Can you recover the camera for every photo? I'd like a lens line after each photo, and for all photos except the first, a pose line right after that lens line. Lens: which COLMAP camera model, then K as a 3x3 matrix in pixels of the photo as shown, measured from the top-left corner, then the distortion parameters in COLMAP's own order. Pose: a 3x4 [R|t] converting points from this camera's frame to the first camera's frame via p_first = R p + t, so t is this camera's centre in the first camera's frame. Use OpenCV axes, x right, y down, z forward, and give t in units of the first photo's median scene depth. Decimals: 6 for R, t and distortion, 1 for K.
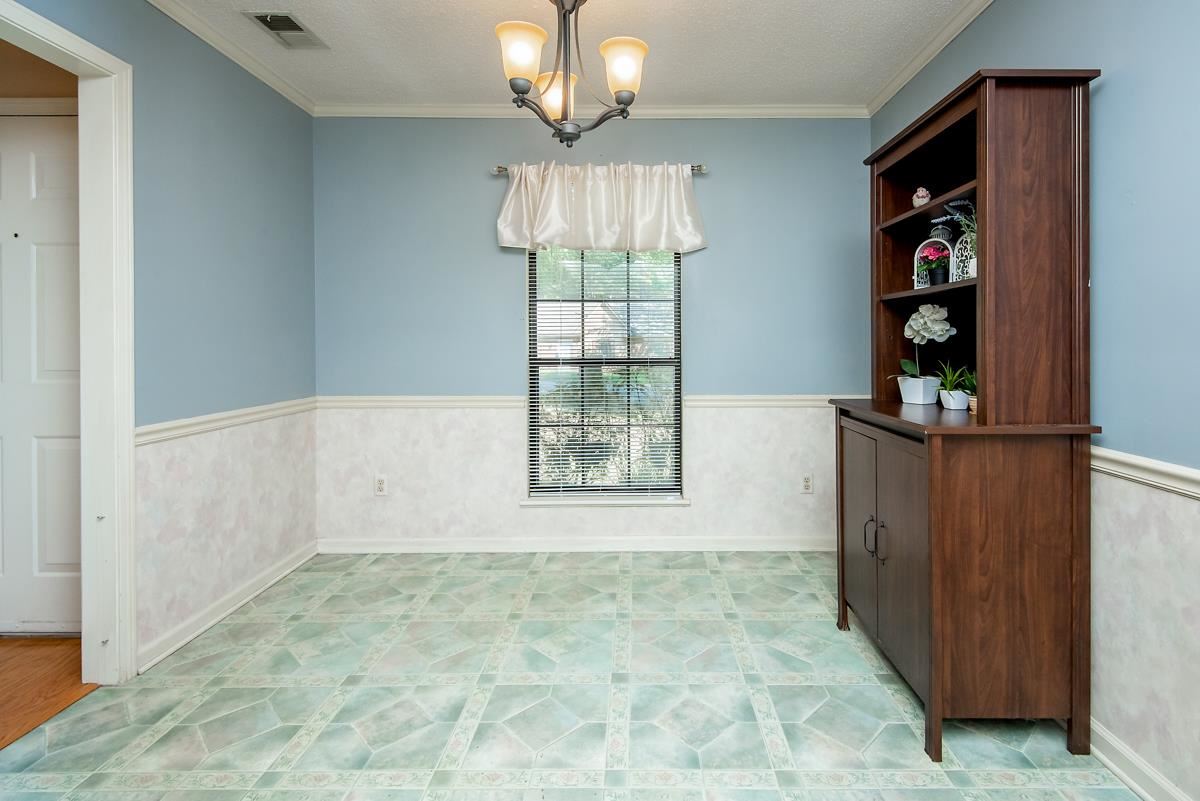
lens RADIAL K [[589.6, 0, 641.7], [0, 589.6, 342.0], [0, 0, 1]] dist [0.015849, -0.004095]
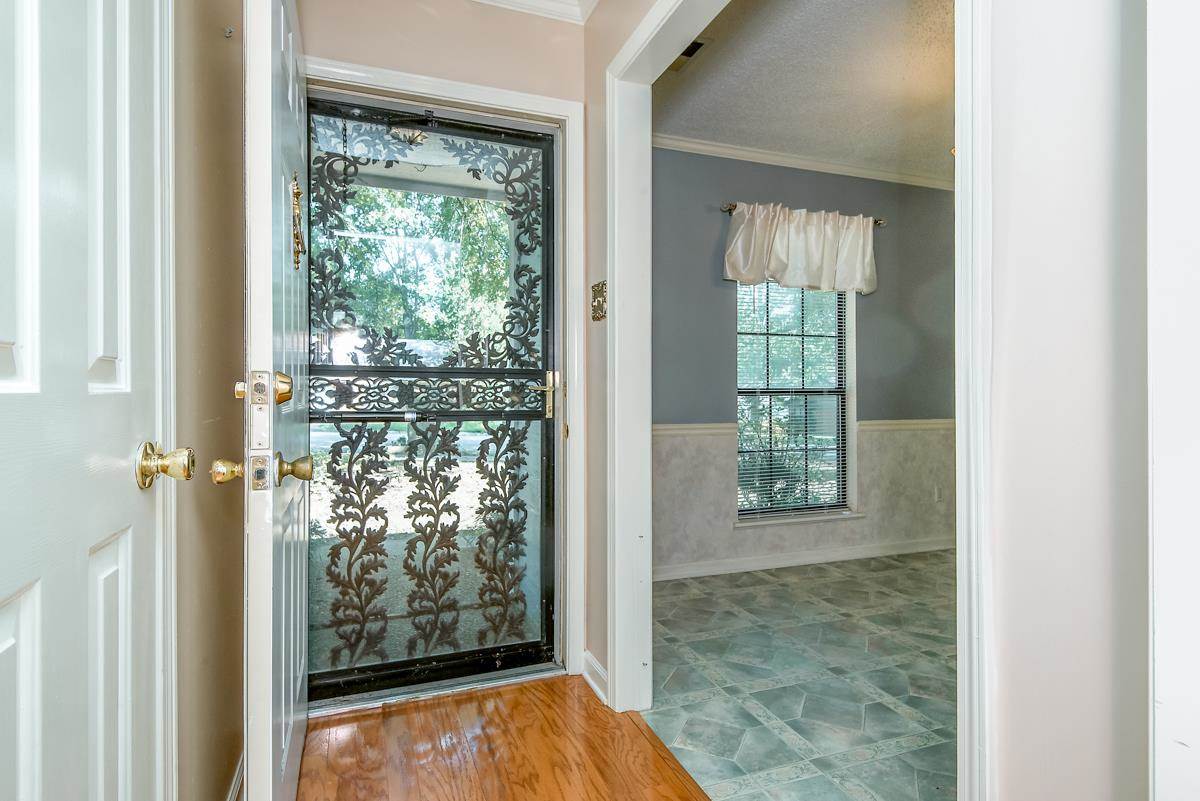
lens RADIAL K [[642.7, 0, 597.6], [0, 642.7, 383.3], [0, 0, 1]] dist [0.023478, 0.001494]
pose [[0.936583, 0.006661, 0.350382, -0.838813], [-0.011644, 0.999859, 0.012118, 0.008138], [-0.350252, -0.015429, 0.936528, 0.011272]]
